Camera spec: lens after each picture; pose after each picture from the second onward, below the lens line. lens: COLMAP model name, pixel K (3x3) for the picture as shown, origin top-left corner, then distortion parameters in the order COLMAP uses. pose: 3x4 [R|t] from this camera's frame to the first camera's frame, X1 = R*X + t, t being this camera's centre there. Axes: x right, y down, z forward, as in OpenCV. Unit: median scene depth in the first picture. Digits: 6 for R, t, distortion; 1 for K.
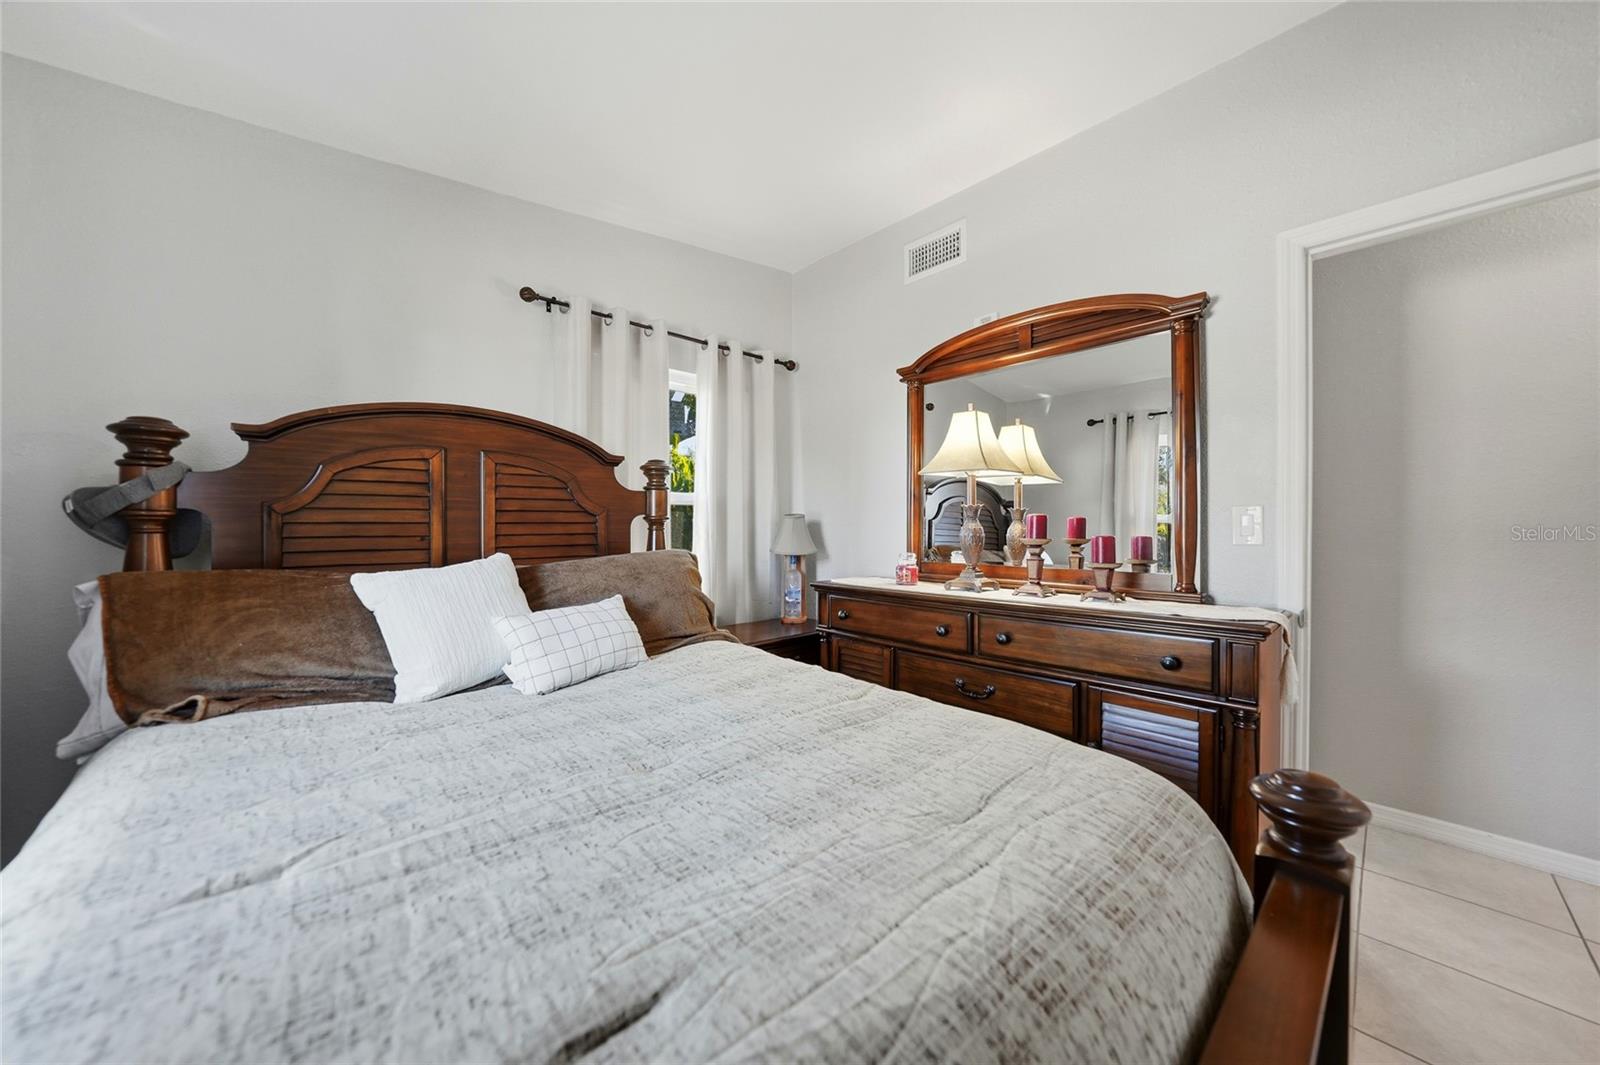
lens RADIAL K [[561.3, 0, 799.8], [0, 561.3, 531.0], [0, 0, 1]] dist [-0.023719, 0.002999]
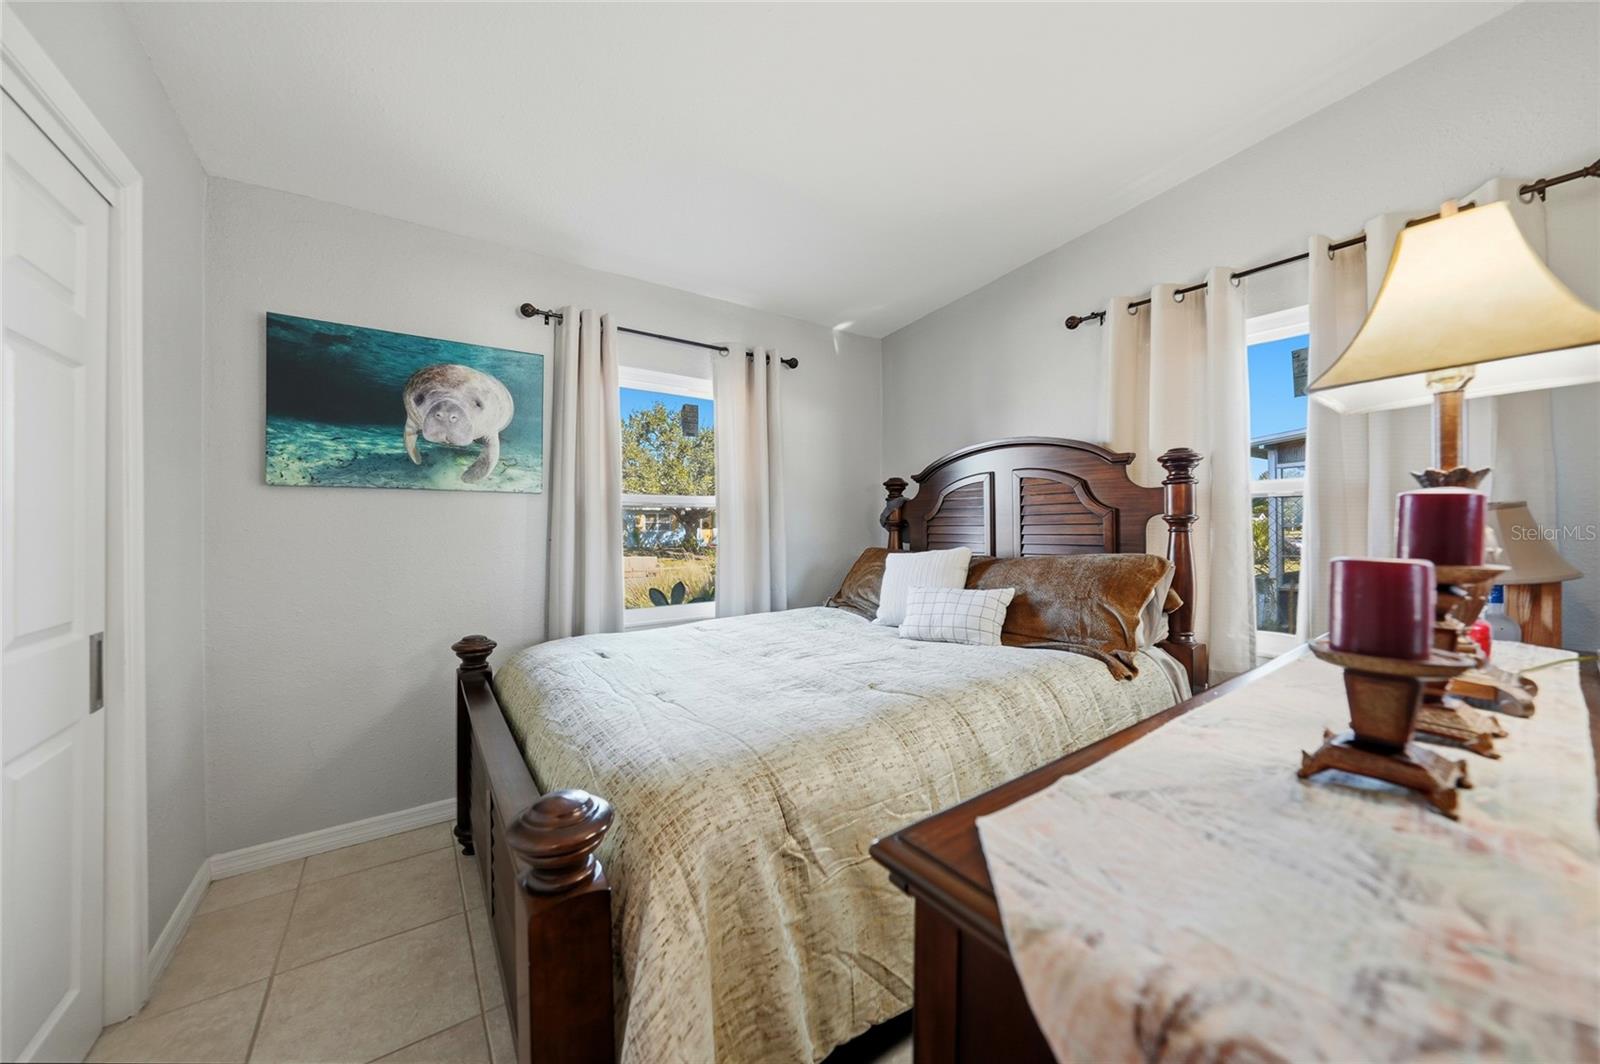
lens RADIAL K [[561.3, 0, 800.0], [0, 561.3, 528.3], [0, 0, 1]] dist [-0.023719, 0.002999]
pose [[-0.122202, 0.006522, -0.992484, 0.706248], [-0.003571, 0.999969, 0.007011, -0.011751], [0.992499, 0.004401, -0.122175, 0.586012]]
